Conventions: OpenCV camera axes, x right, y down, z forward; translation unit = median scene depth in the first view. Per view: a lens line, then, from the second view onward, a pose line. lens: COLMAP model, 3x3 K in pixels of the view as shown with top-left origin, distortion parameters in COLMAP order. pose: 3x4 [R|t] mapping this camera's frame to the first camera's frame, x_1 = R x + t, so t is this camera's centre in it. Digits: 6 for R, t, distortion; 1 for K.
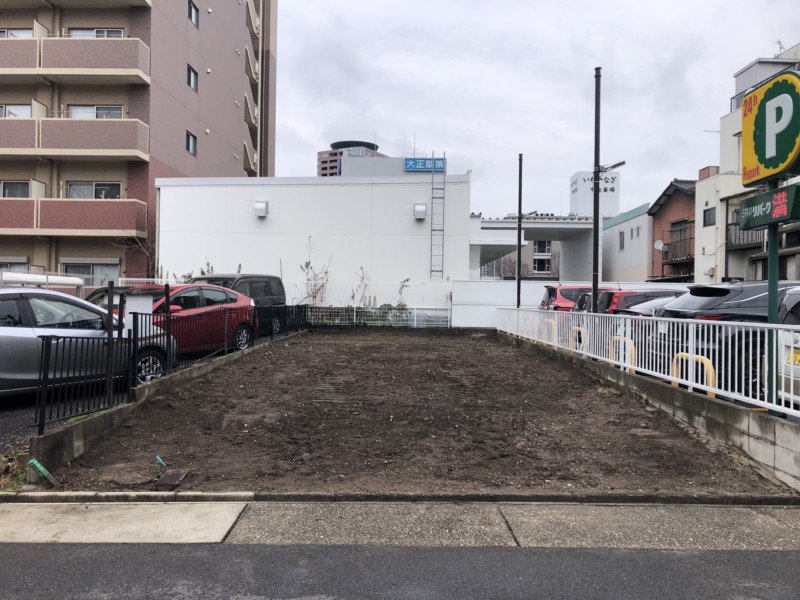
lens RADIAL K [[646.3, 0, 386.5], [0, 646.3, 296.3], [0, 0, 1]] dist [0.014924, 0.007990]
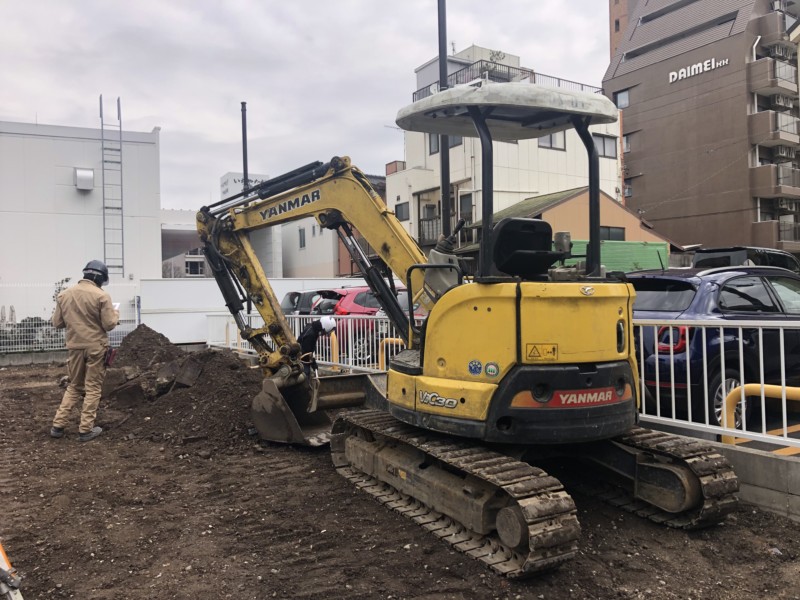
lens RADIAL K [[646.3, 0, 386.5], [0, 646.3, 296.3], [0, 0, 1]] dist [0.014924, 0.007990]
pose [[0.857872, -0.029844, 0.512995, -0.024184], [0.033546, 0.999435, 0.002045, 0.001138], [-0.512767, 0.015454, 0.858389, 0.207932]]
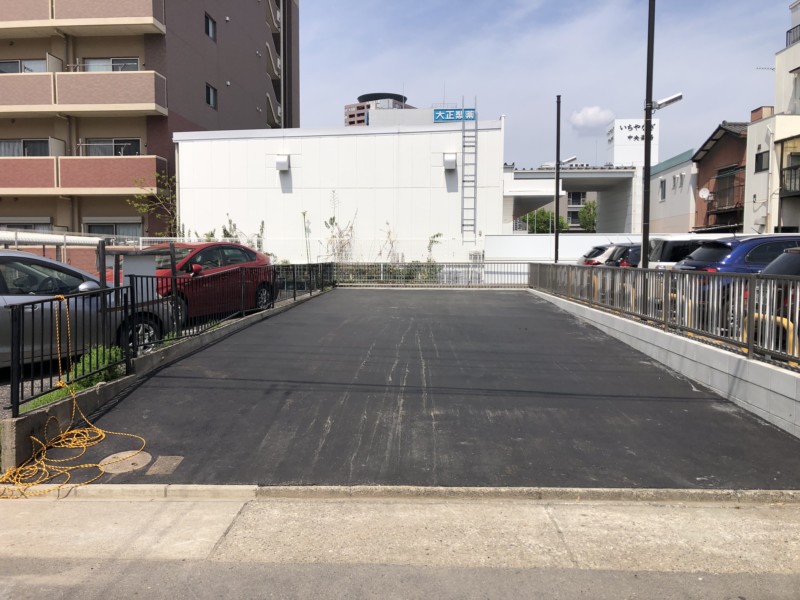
lens RADIAL K [[646.3, 0, 386.5], [0, 646.3, 296.3], [0, 0, 1]] dist [0.014924, 0.007990]
pose [[0.998810, -0.010791, -0.047564, 0.001956], [0.013998, 0.997613, 0.067623, -0.000468], [0.046721, -0.068209, 0.996577, 0.034906]]
